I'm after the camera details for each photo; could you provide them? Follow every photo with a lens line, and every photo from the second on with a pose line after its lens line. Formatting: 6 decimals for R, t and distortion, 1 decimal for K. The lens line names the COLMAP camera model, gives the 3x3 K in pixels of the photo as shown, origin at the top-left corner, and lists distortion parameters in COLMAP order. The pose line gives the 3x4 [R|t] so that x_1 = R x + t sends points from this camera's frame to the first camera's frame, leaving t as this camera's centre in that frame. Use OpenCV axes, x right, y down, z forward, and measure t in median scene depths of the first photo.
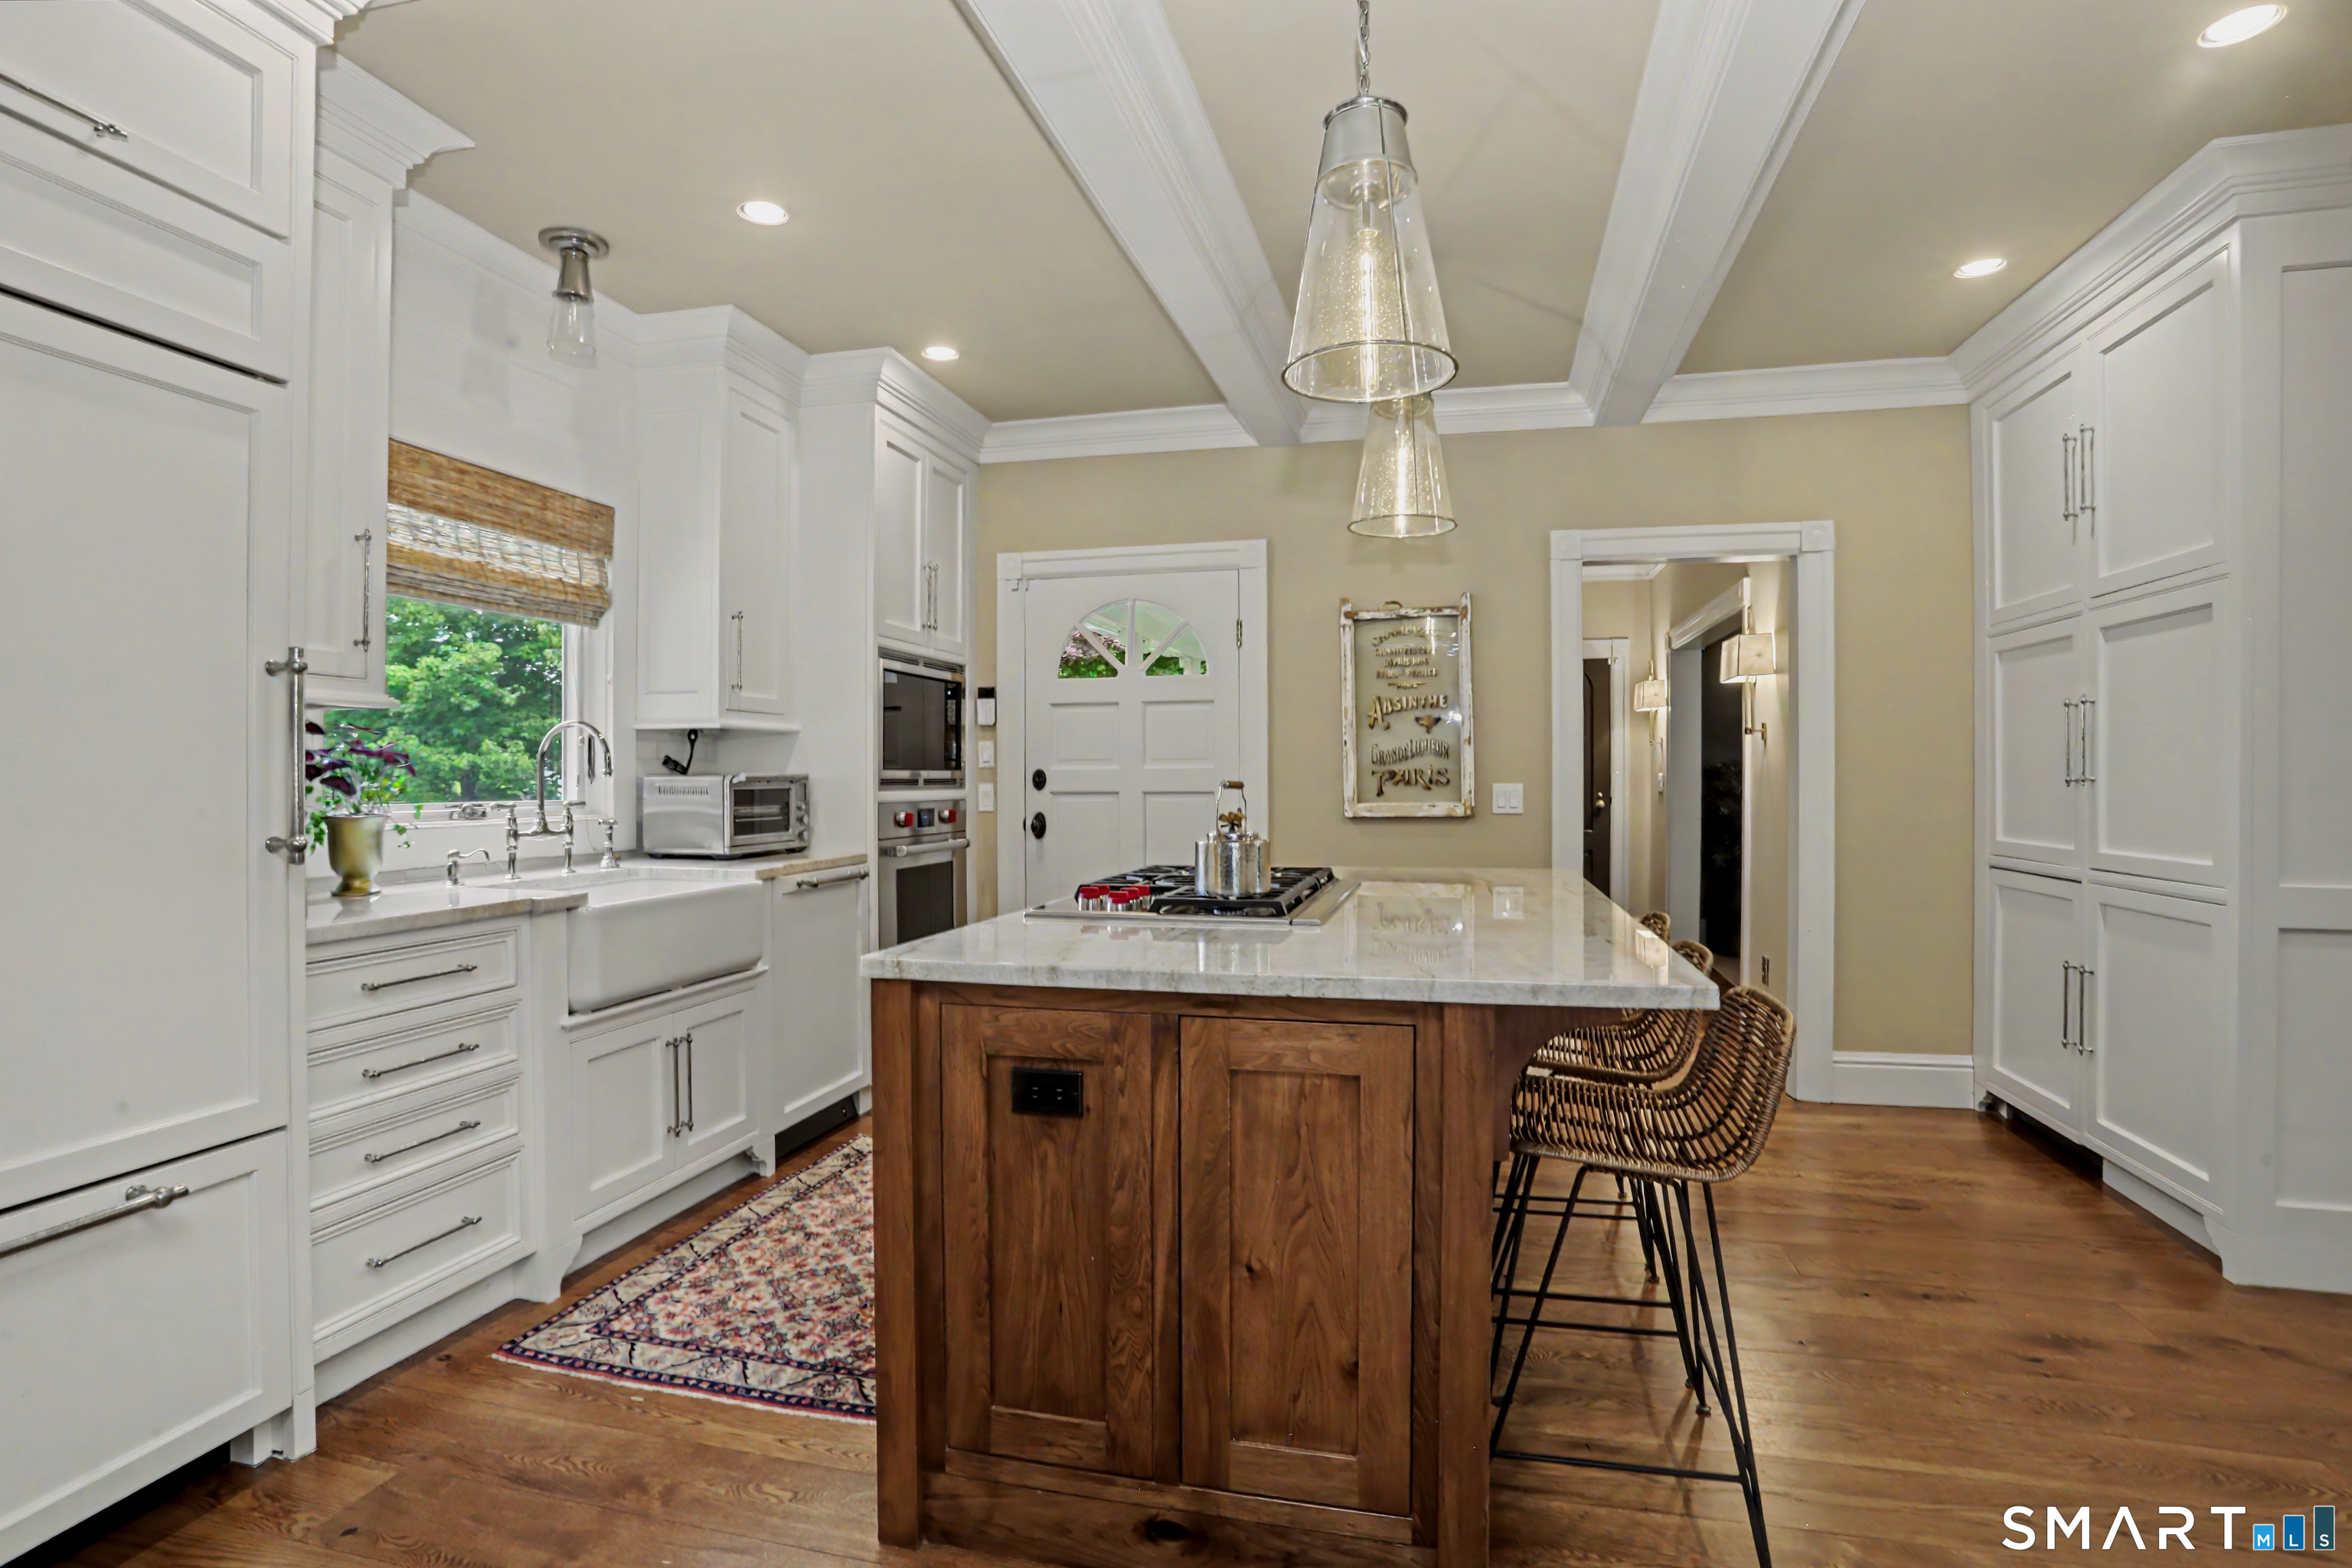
lens RADIAL K [[1164.3, 0, 1176.0], [0, 1164.3, 784.0], [0, 0, 1]] dist [-0.069239, 0.034375]
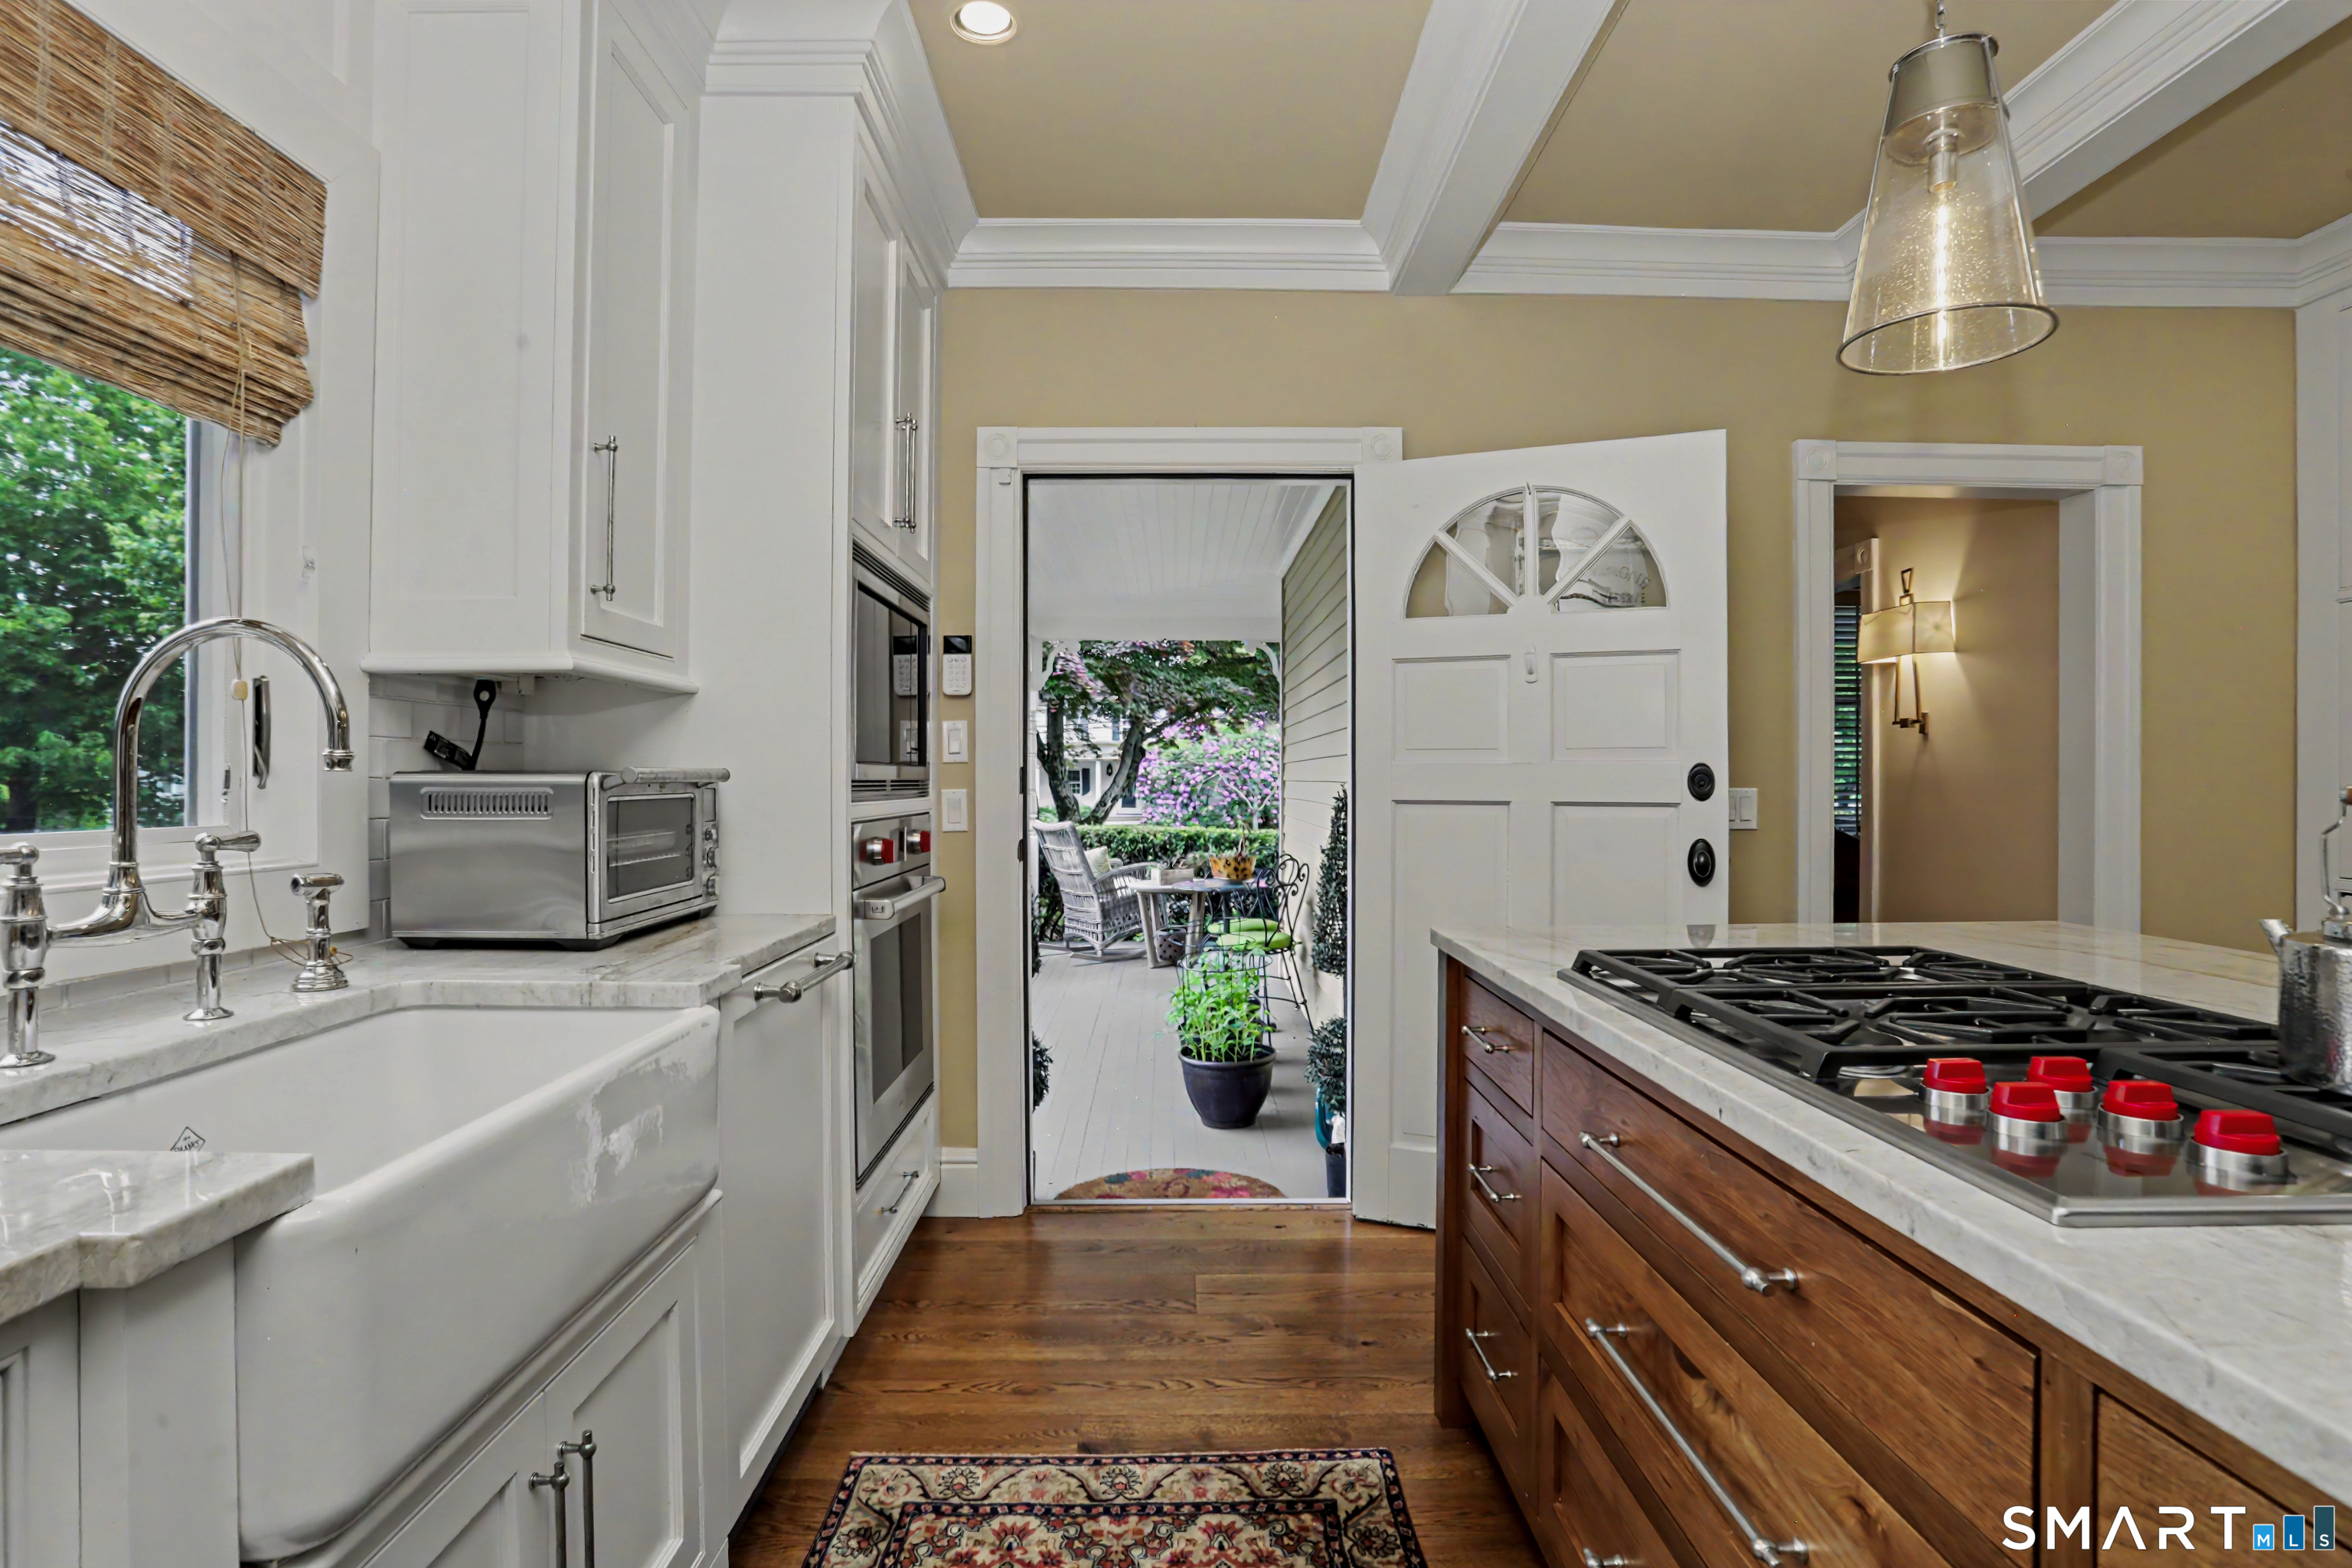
lens RADIAL K [[1164.3, 0, 1176.0], [0, 1164.3, 784.0], [0, 0, 1]] dist [-0.069239, 0.034375]
pose [[0.971210, 0.001397, 0.238219, -0.244120], [-0.000538, 0.999993, -0.003670, -0.000688], [-0.238223, 0.003436, 0.971204, 0.443160]]
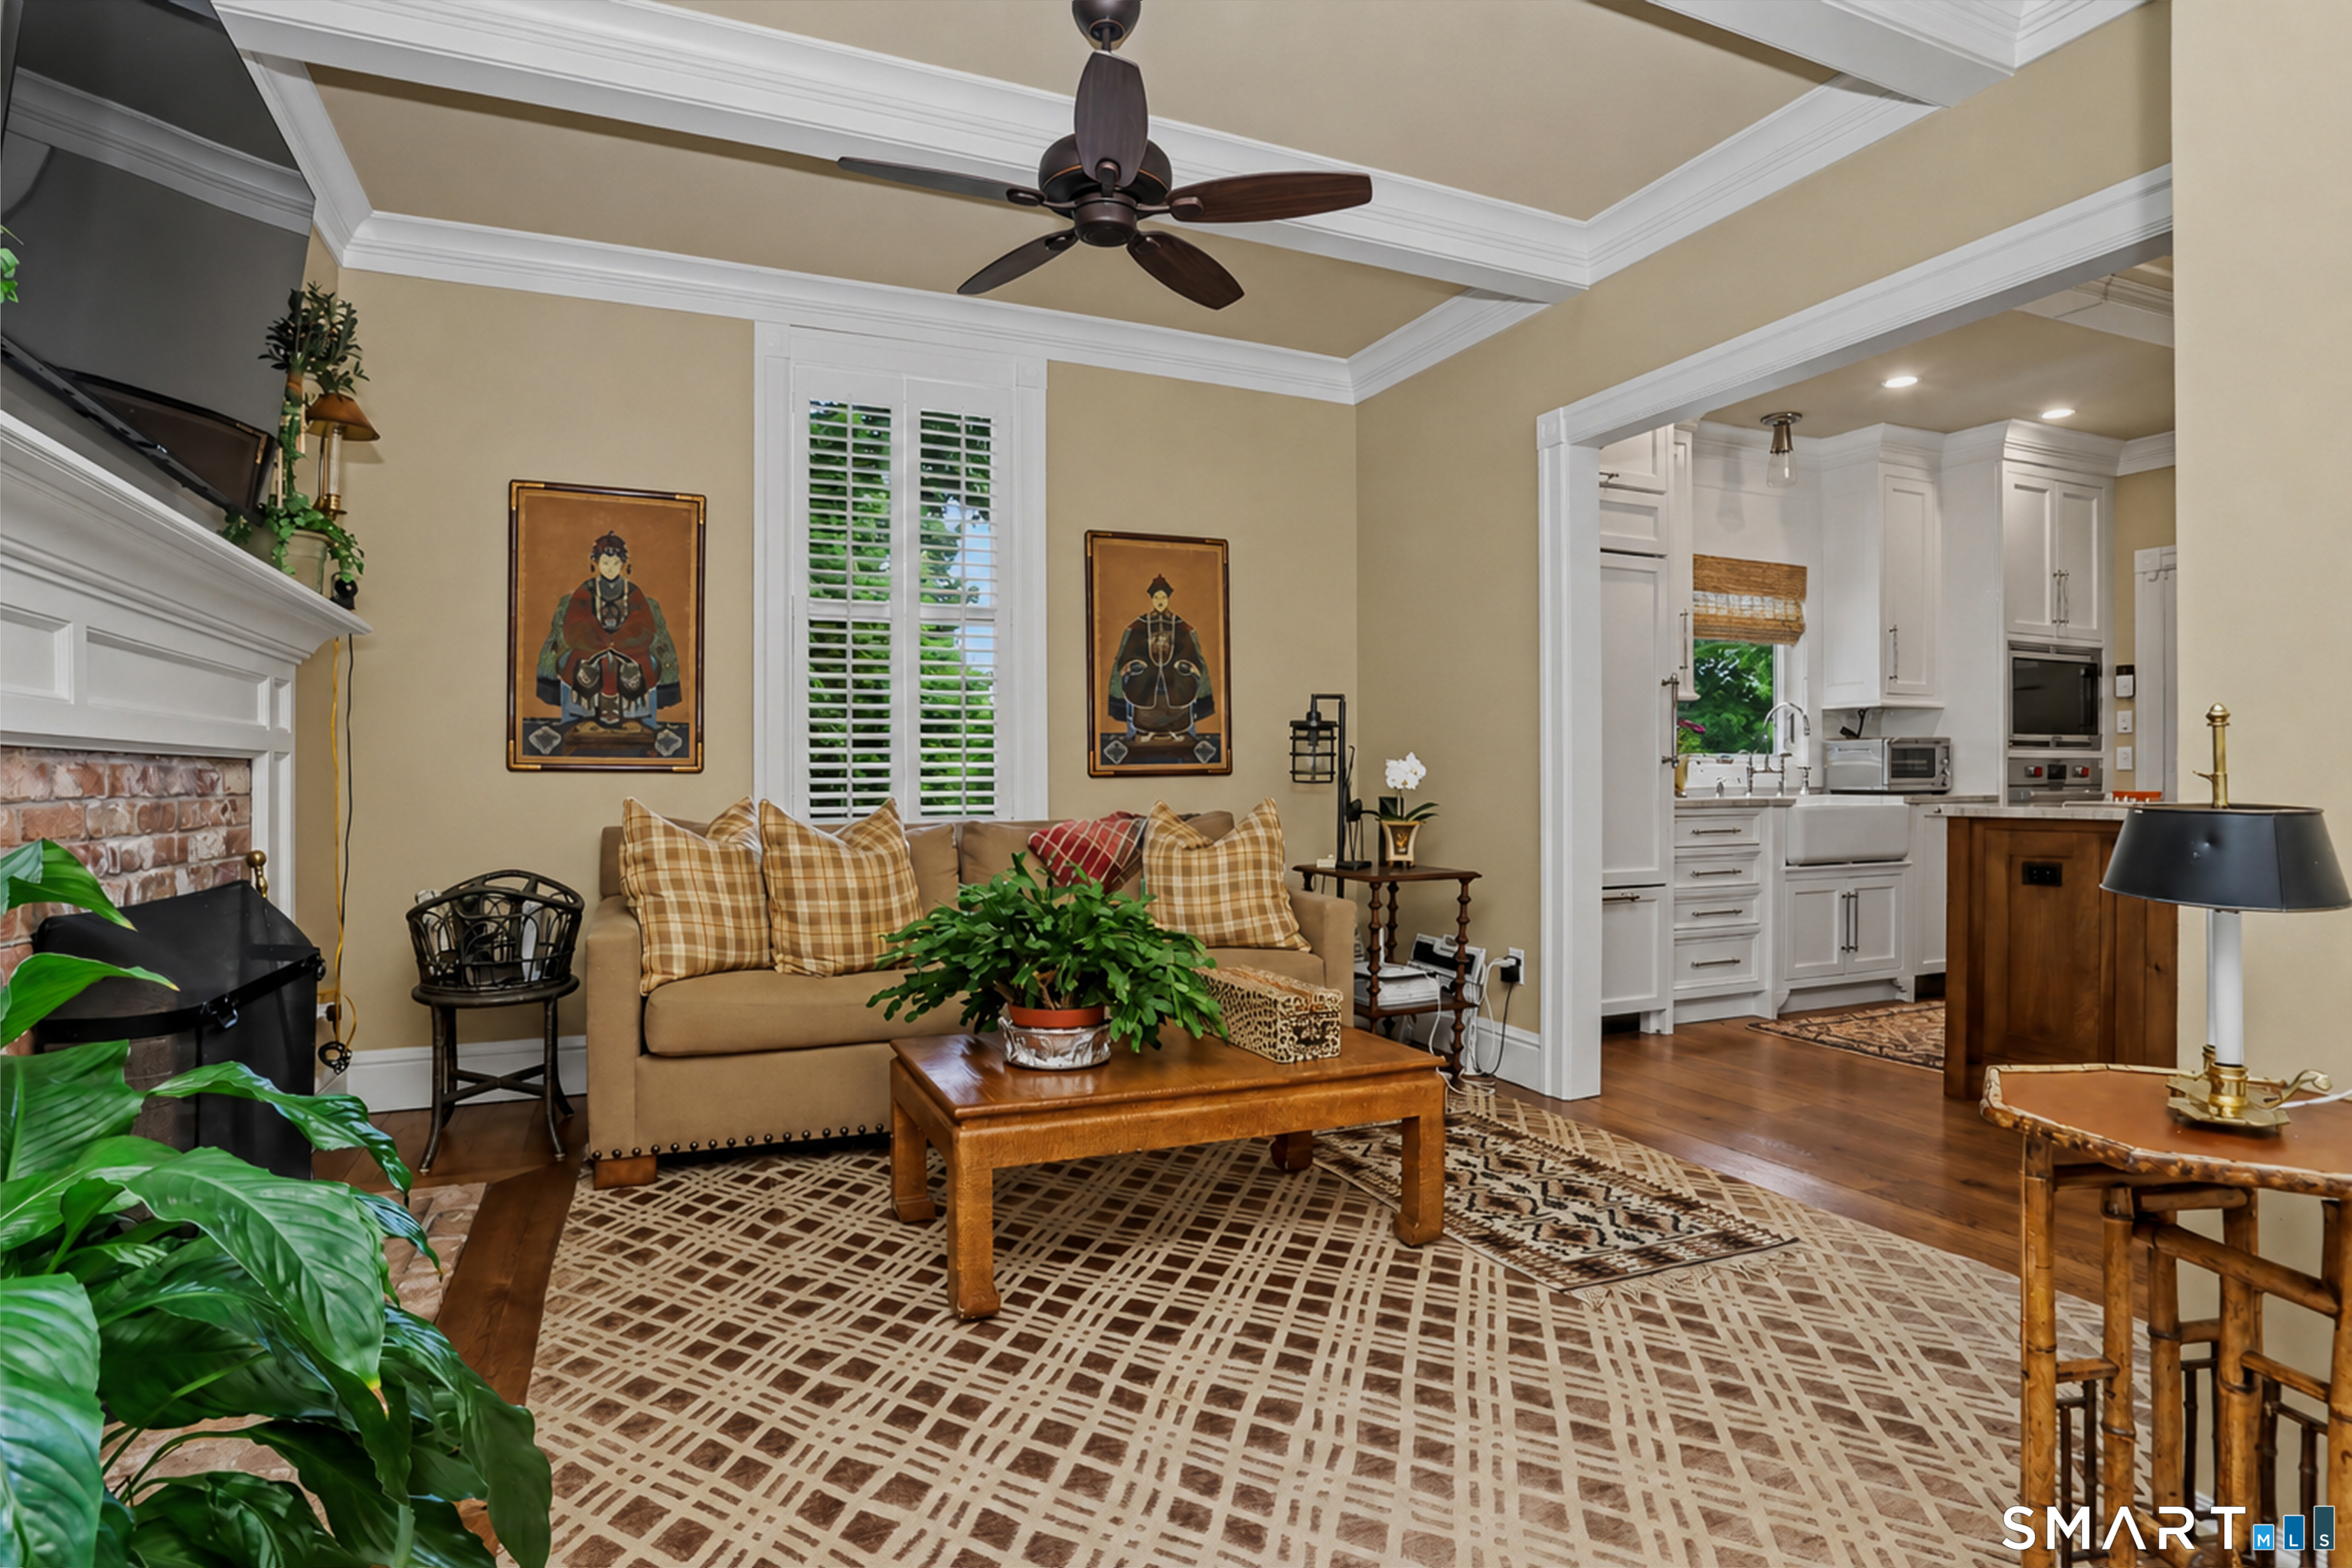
lens RADIAL K [[1164.3, 0, 1176.0], [0, 1164.3, 784.0], [0, 0, 1]] dist [-0.069239, 0.034375]
pose [[0.585026, 0.002178, -0.811012, 0.250774], [-0.003314, 0.999994, 0.000295, 0.050626], [0.811008, 0.002515, 0.585030, -0.567236]]
